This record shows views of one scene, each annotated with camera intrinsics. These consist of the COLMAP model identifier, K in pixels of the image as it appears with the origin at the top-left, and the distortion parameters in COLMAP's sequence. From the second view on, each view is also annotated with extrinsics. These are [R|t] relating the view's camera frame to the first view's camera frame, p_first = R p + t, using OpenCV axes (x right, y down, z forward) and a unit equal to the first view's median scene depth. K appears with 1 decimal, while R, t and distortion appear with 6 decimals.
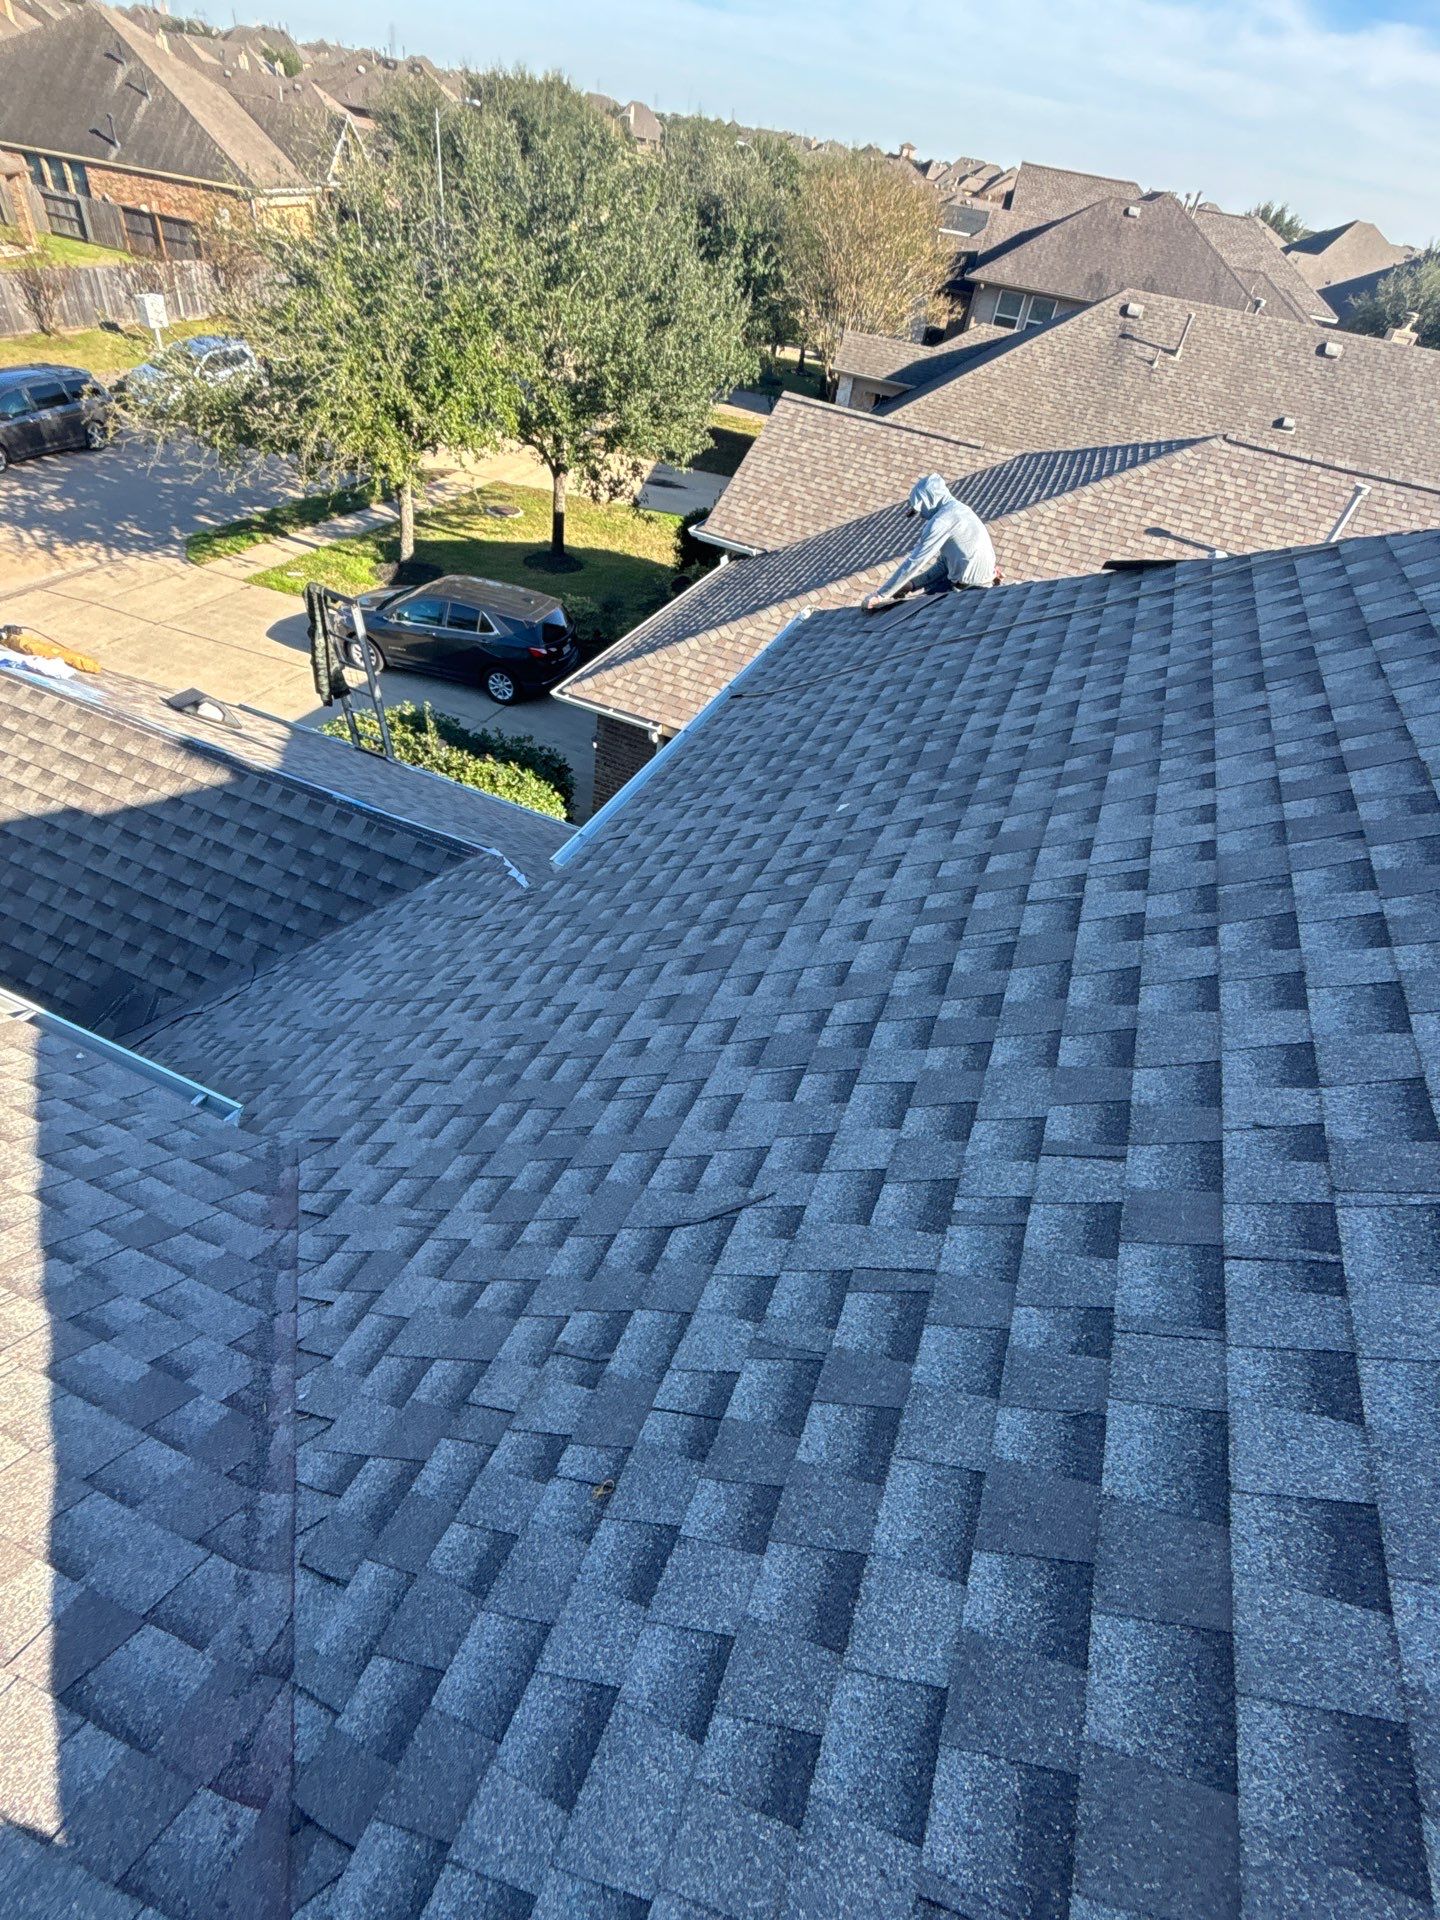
lens RADIAL K [[938.1, 0, 714.6], [0, 938.1, 953.5], [0, 0, 1]] dist [-0.007341, 0.004343]
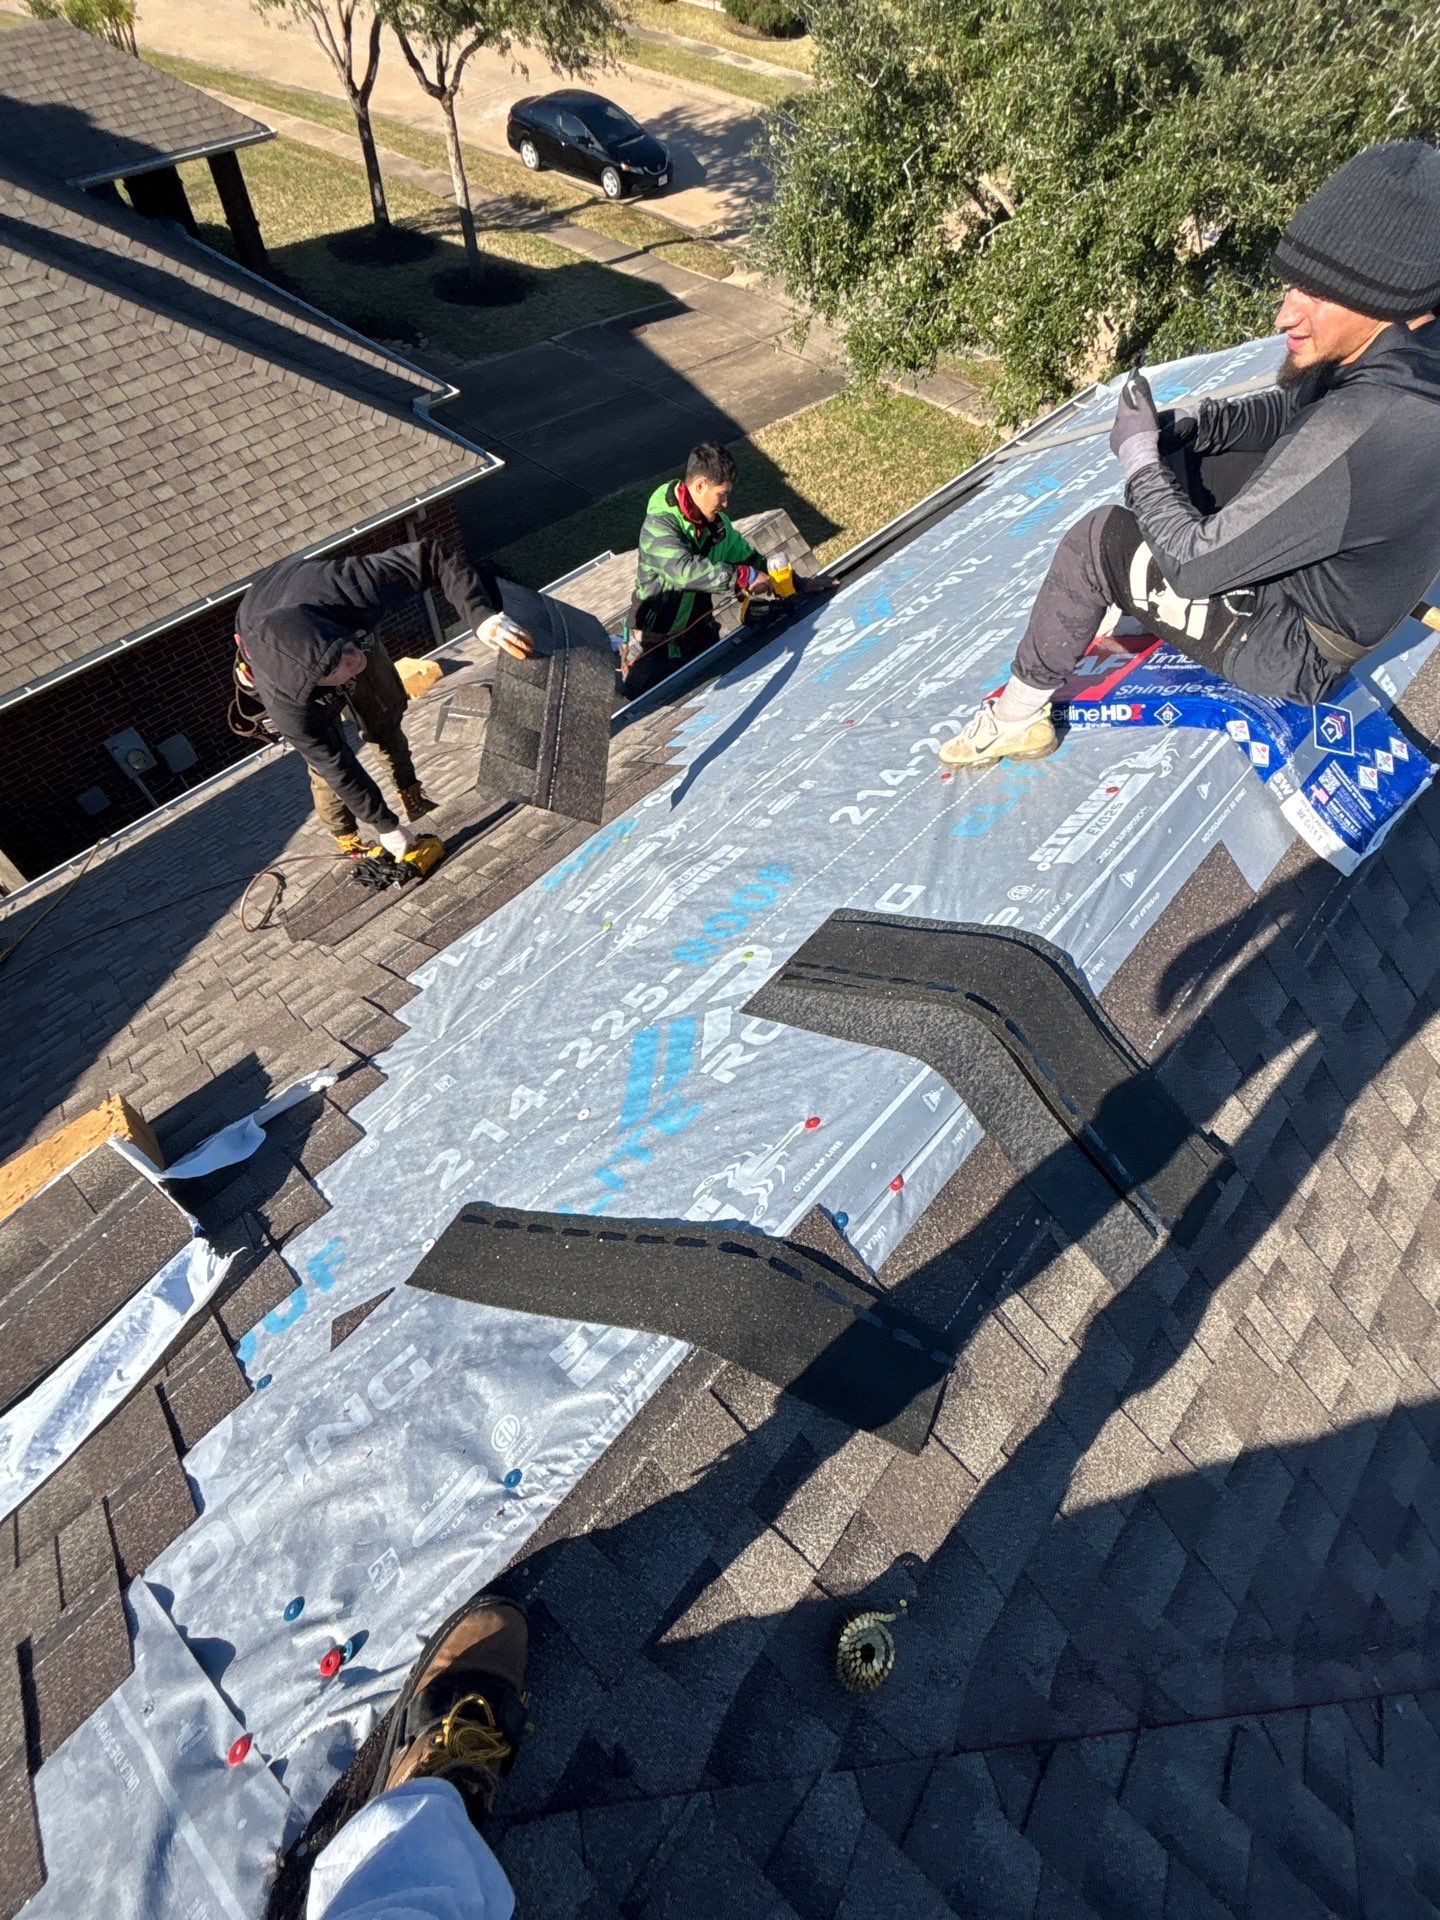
lens RADIAL K [[938.1, 0, 722.2], [0, 938.1, 956.1], [0, 0, 1]] dist [-0.007341, 0.004343]
pose [[-0.327978, 0.693517, -0.641456, -0.026964], [-0.686974, 0.291001, 0.665871, 0.021416], [0.648457, 0.659055, 0.380986, -0.022096]]
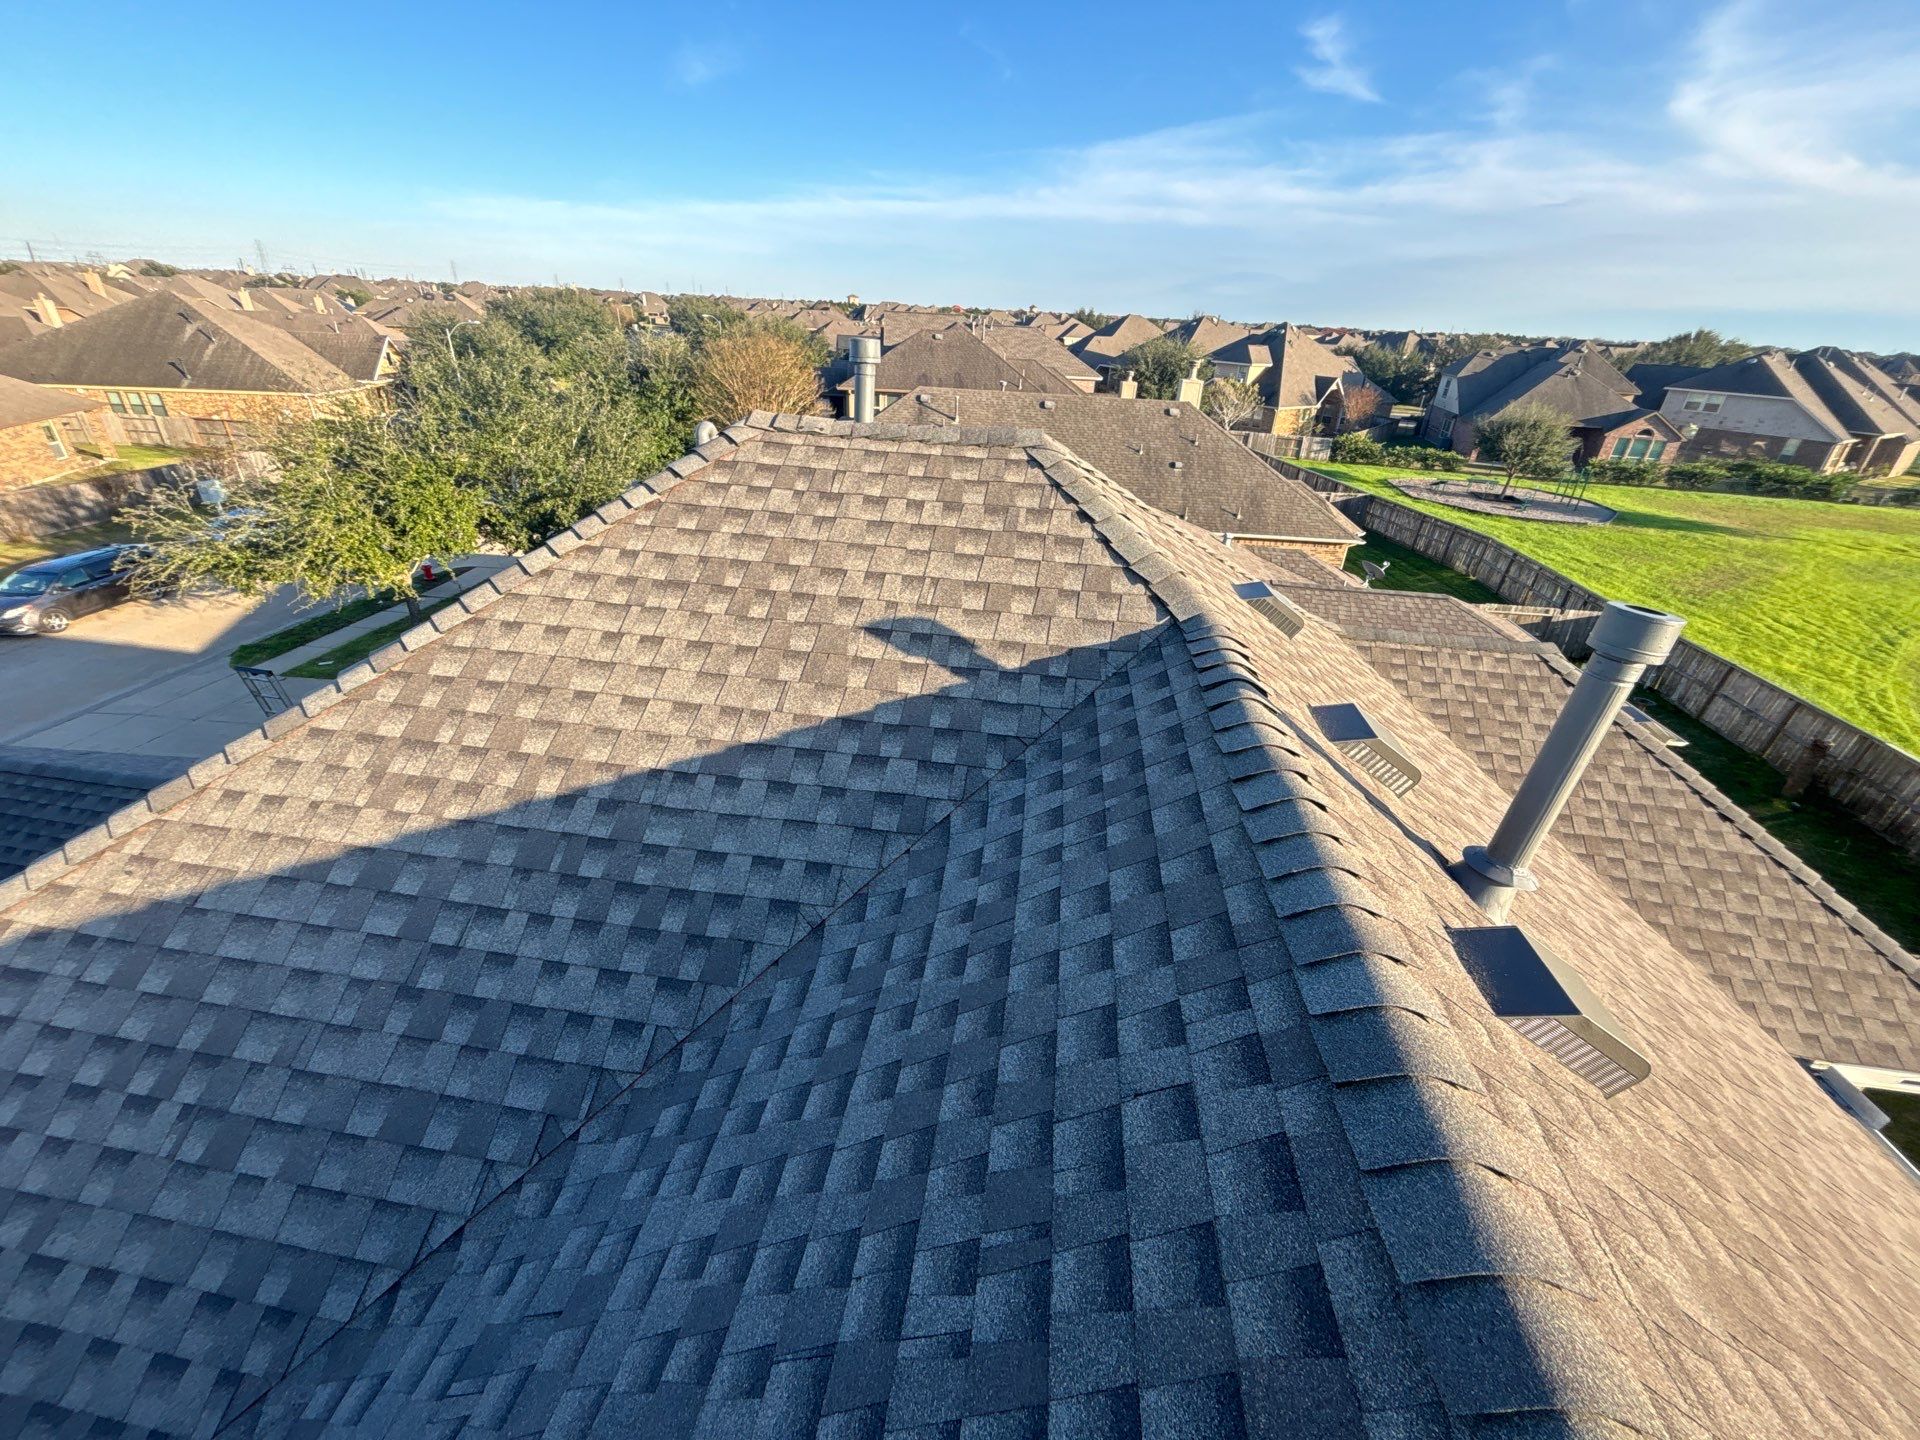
lens RADIAL K [[773.4, 0, 955.5], [0, 773.4, 720.6], [0, 0, 1]] dist [-0.000831, 0.001328]
pose [[0.961899, -0.205138, 0.180743, 0.307840], [0.238456, 0.952868, -0.187568, 0.136134], [-0.133747, 0.223520, 0.965479, -0.231095]]
